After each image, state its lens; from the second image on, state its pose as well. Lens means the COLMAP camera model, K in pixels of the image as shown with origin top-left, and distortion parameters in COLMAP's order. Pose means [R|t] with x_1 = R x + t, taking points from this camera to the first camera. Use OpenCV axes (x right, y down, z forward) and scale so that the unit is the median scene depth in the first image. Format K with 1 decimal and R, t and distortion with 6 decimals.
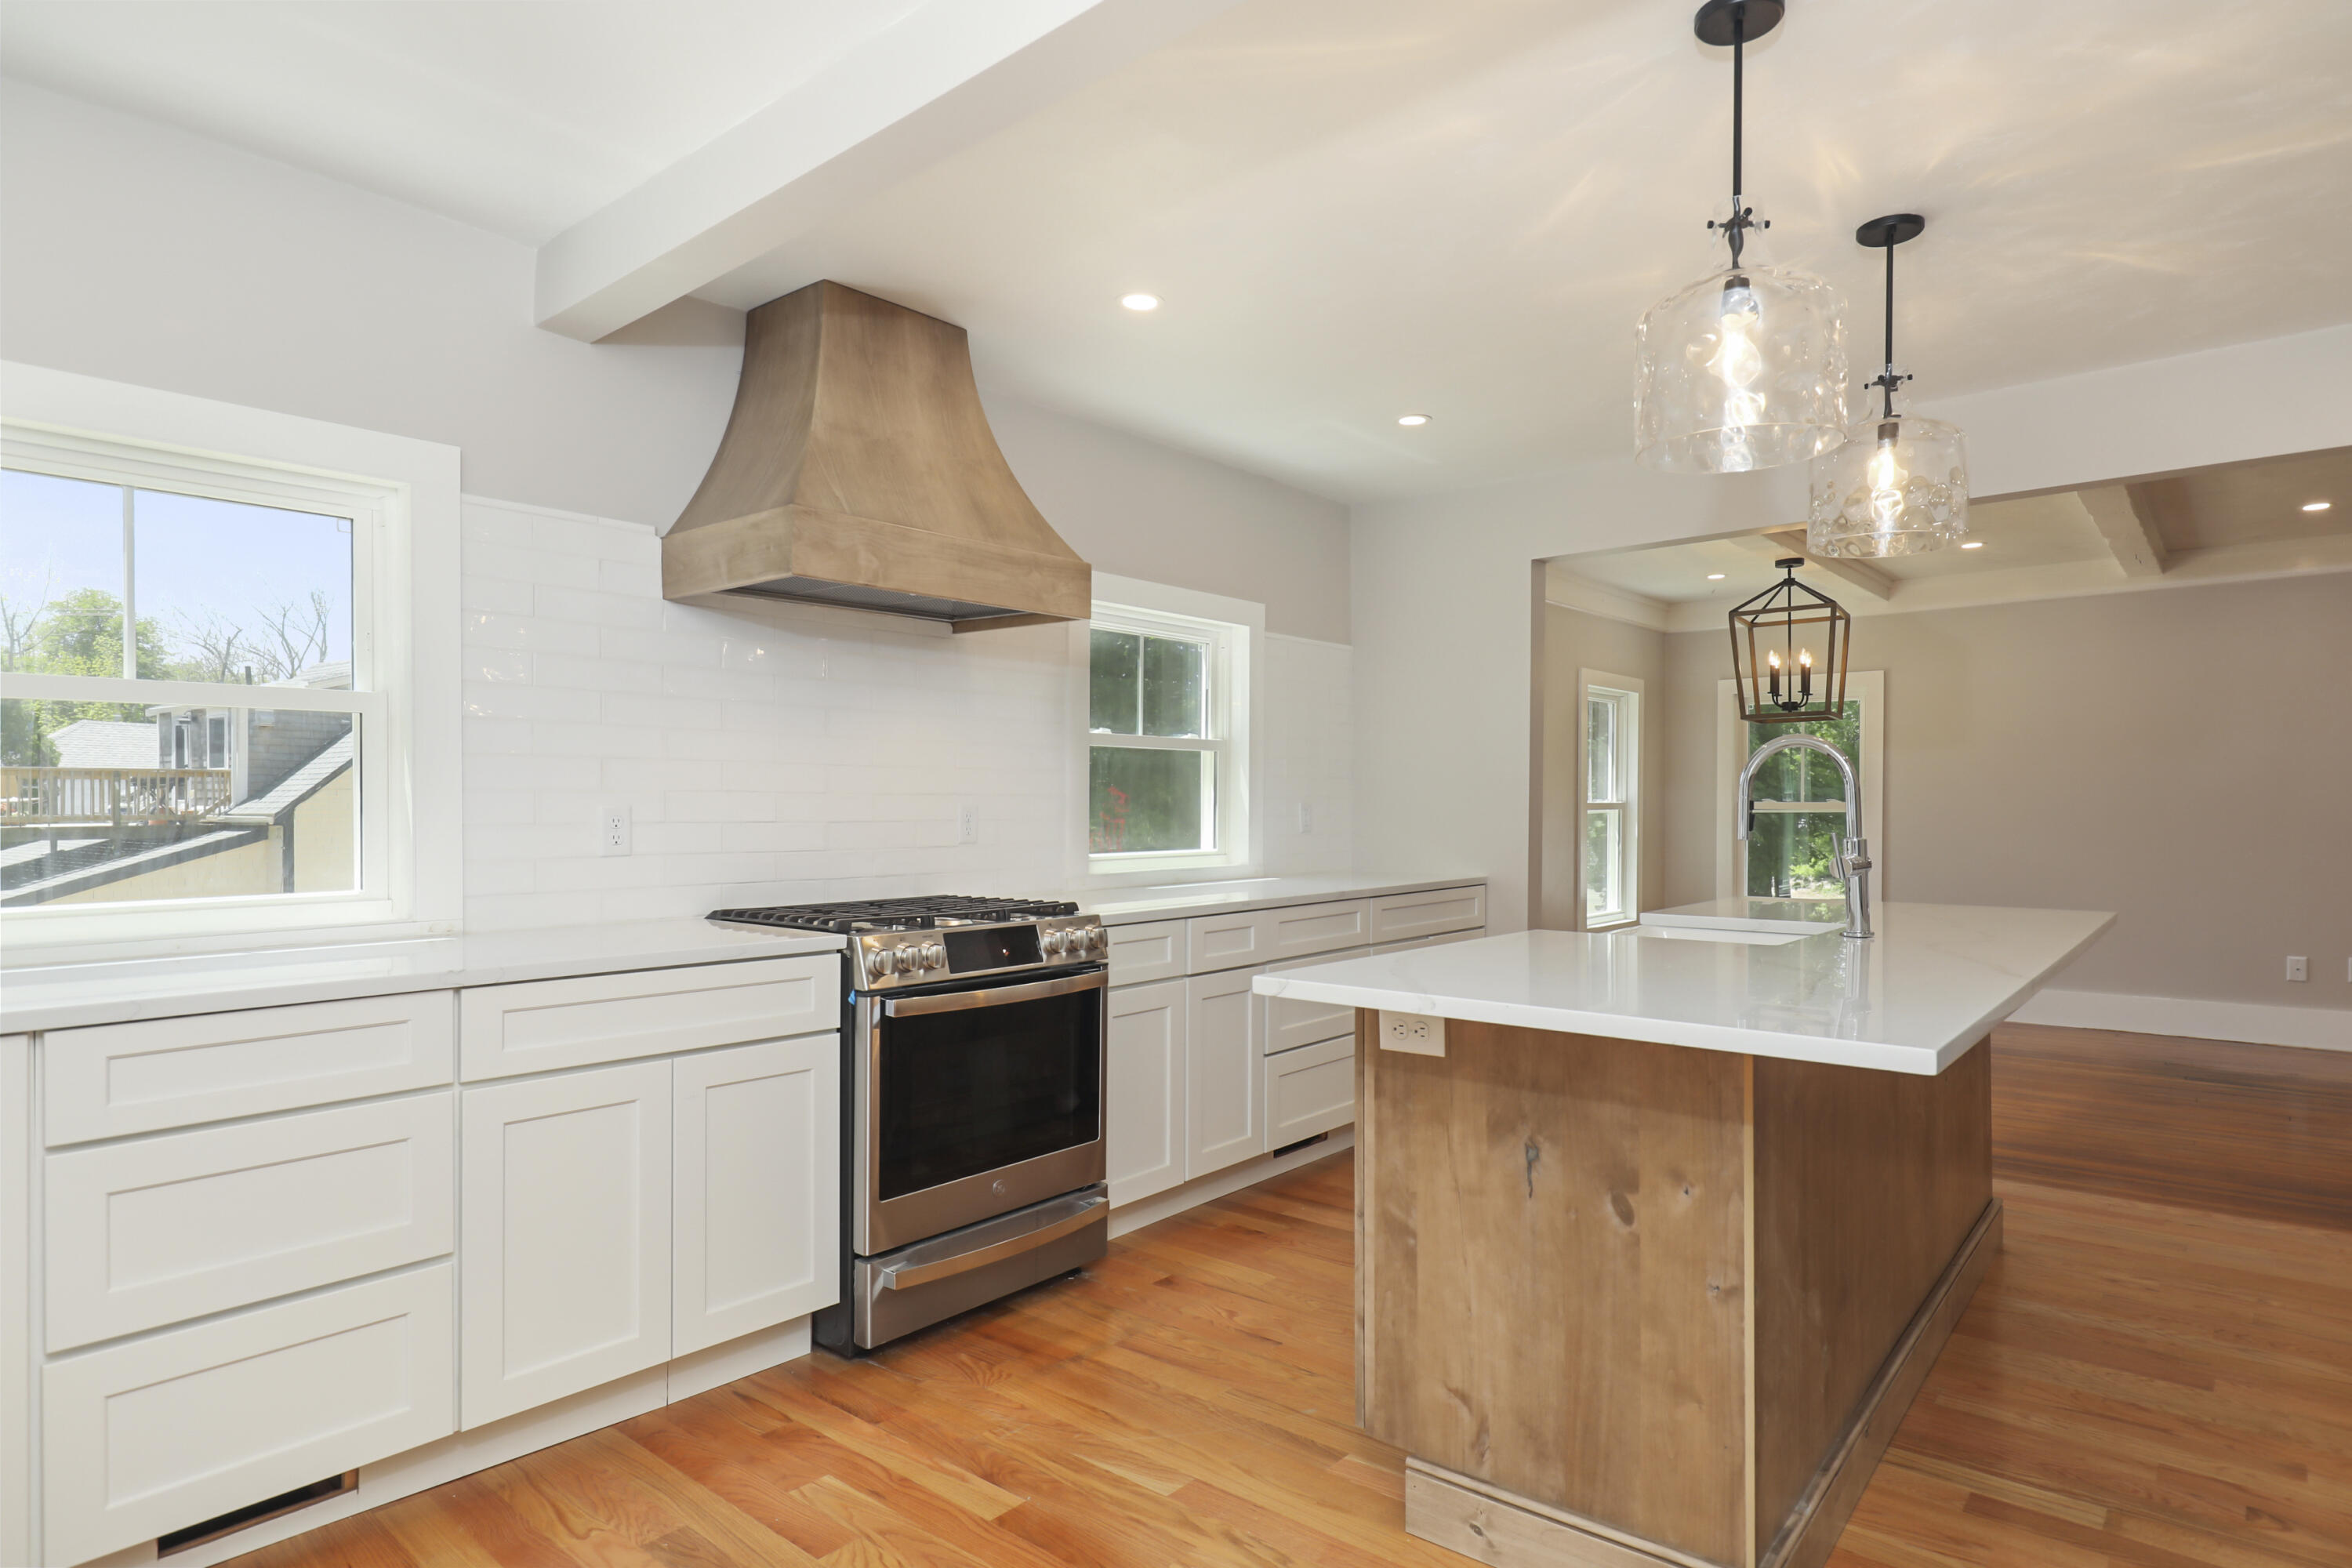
lens RADIAL K [[1315.4, 0, 1187.8], [0, 1315.4, 801.2], [0, 0, 1]] dist [0.004180, 0.000174]
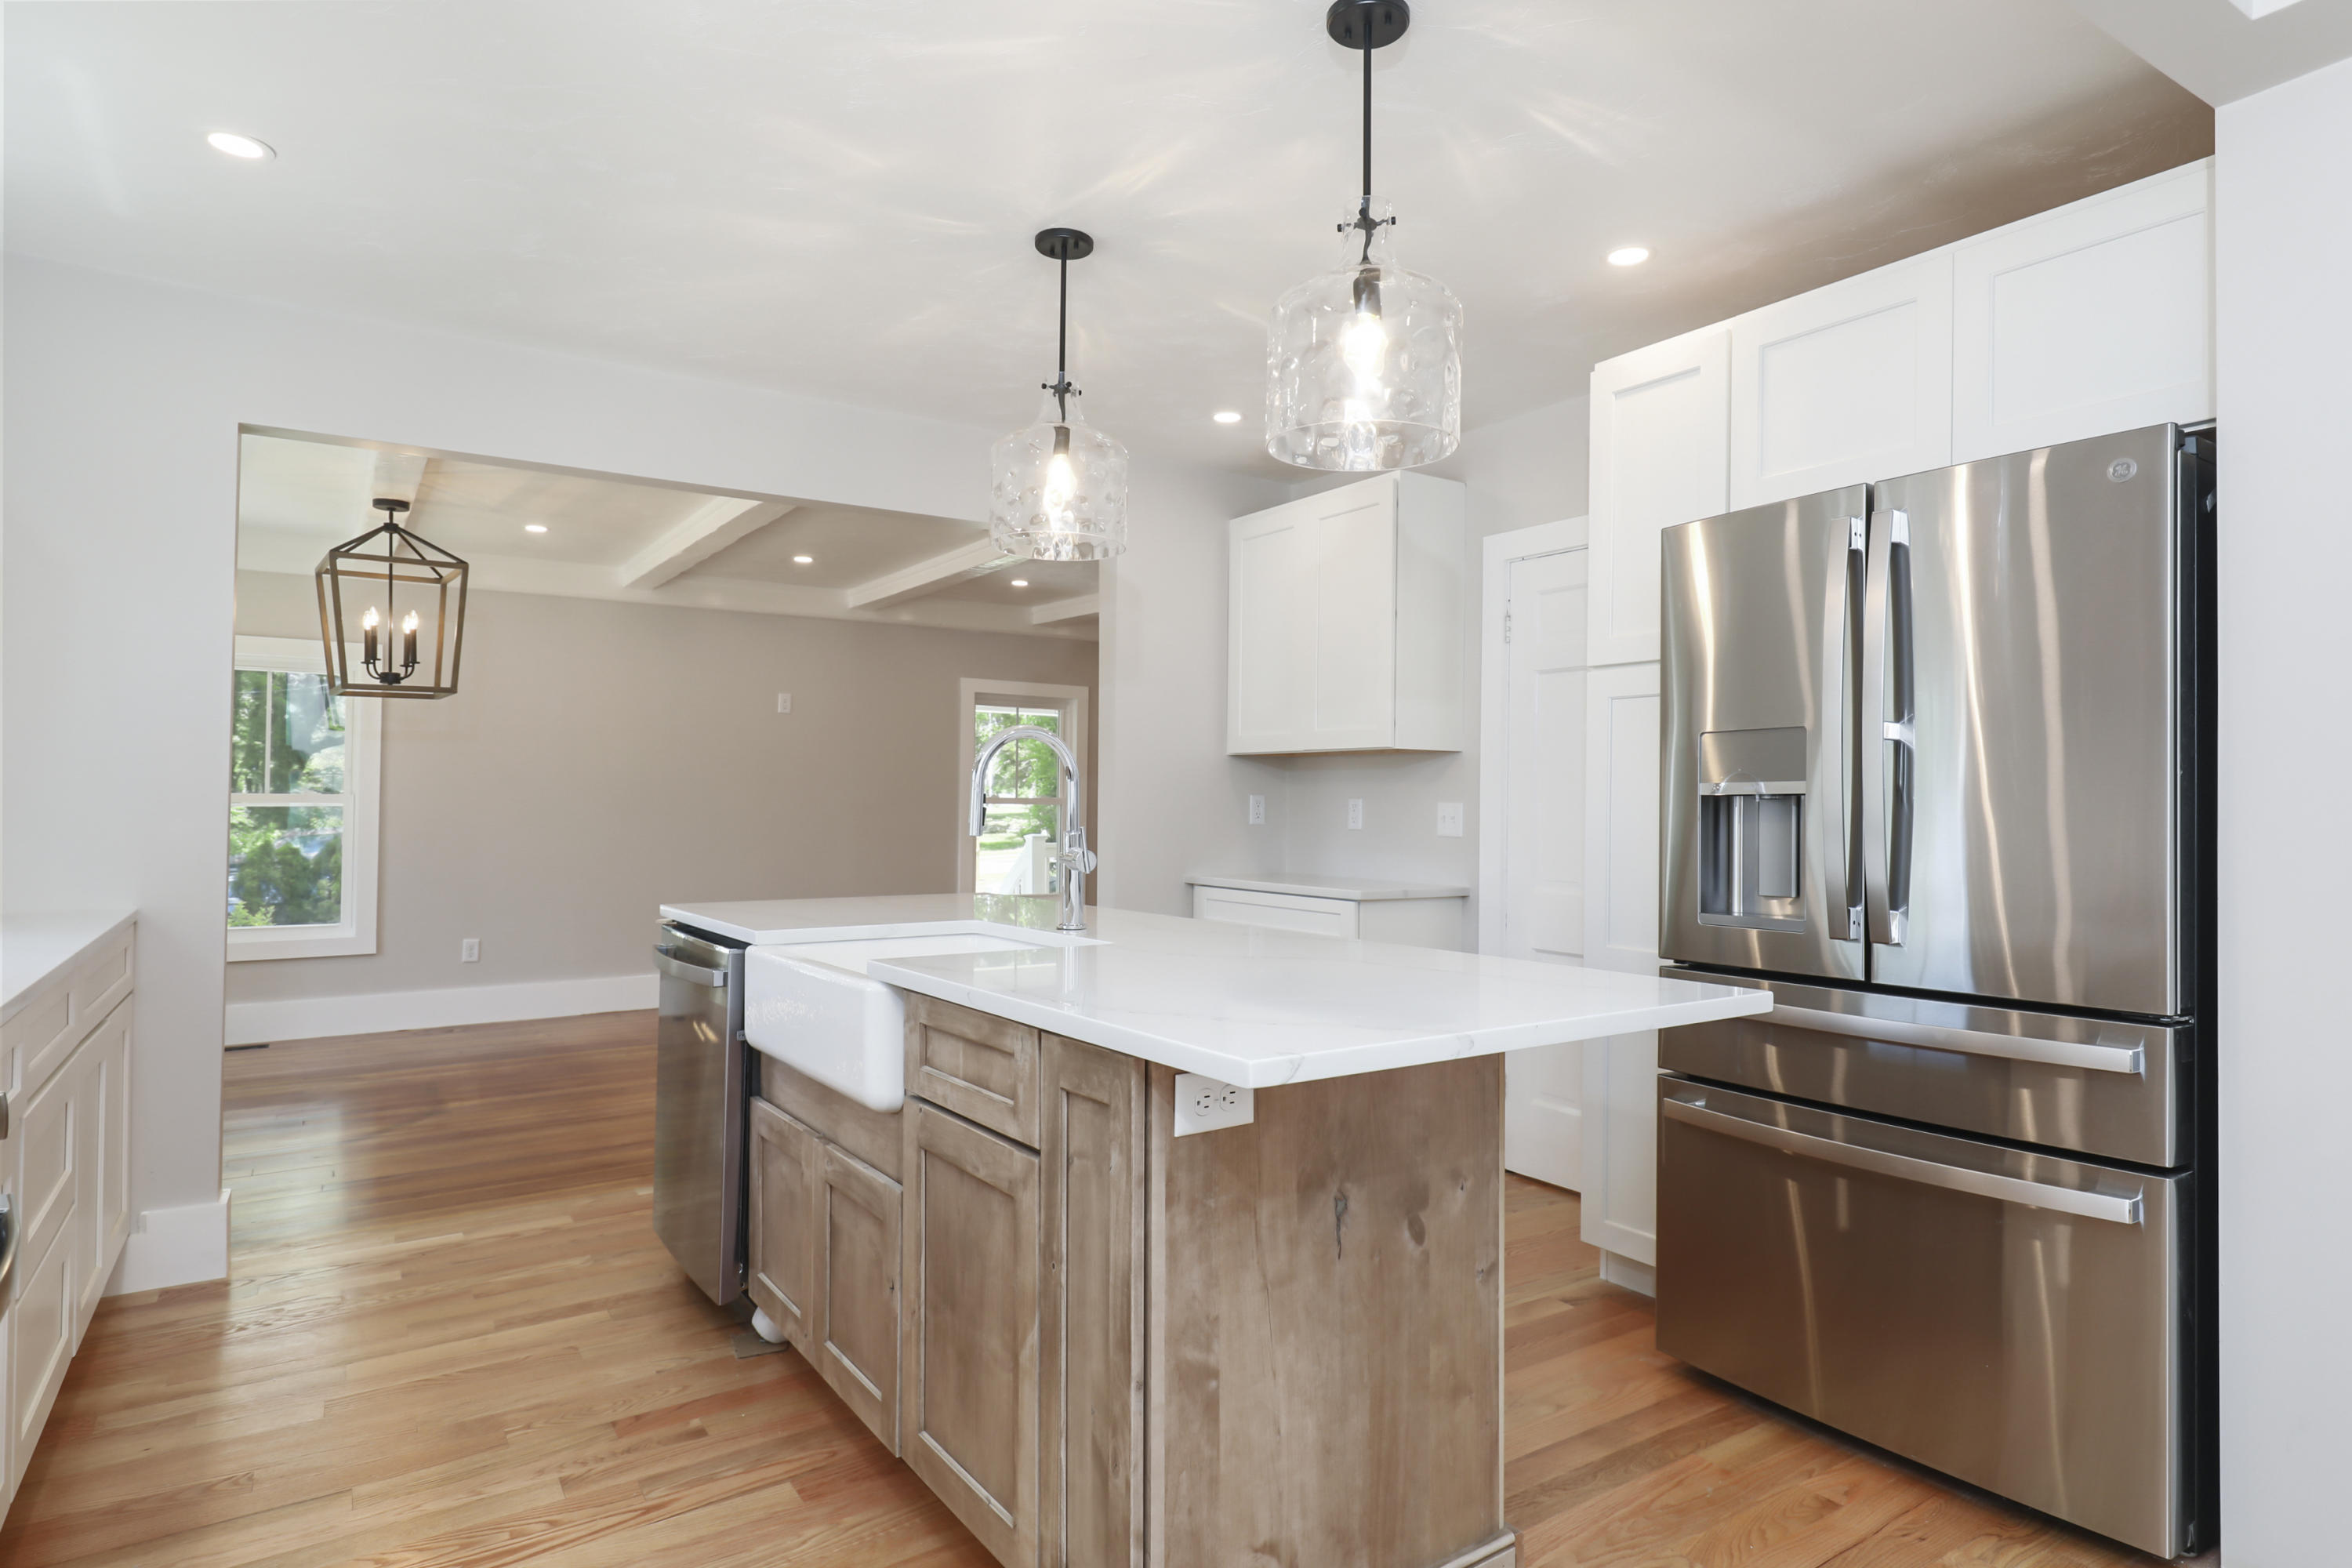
lens RADIAL K [[1315.4, 0, 1191.8], [0, 1315.4, 789.6], [0, 0, 1]] dist [0.004180, 0.000174]
pose [[0.243675, 0.014245, 0.969752, -0.551359], [-0.007397, 0.999890, -0.012829, 0.008130], [-0.969829, -0.004047, 0.243754, 0.821298]]
